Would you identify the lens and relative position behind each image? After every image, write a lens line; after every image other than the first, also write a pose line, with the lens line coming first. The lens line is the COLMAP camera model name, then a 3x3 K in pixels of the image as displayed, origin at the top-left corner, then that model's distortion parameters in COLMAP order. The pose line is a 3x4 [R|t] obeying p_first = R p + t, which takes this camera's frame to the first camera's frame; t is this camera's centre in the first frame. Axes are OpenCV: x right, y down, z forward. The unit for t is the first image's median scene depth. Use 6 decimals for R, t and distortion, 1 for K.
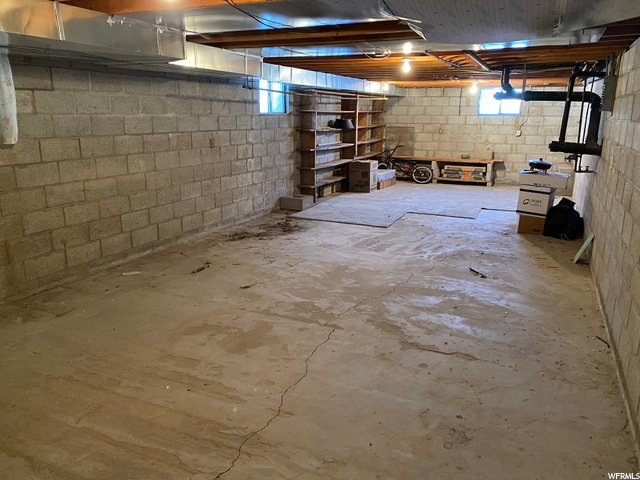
lens RADIAL K [[491.4, 0, 320.5], [0, 491.4, 237.1], [0, 0, 1]] dist [0.039034, -0.060949]
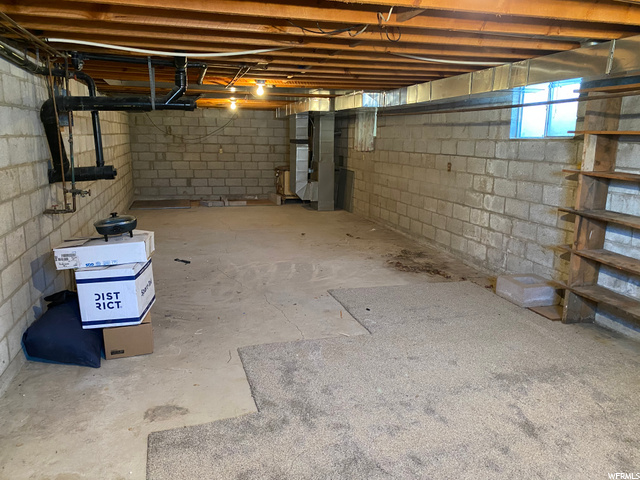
lens RADIAL K [[491.4, 0, 320.3], [0, 491.4, 242.4], [0, 0, 1]] dist [0.039034, -0.060949]
pose [[-0.763403, 0.120809, -0.634524, 0.586875], [-0.171567, 0.909142, 0.379508, -0.352024], [0.622720, 0.398581, -0.673315, 1.429283]]
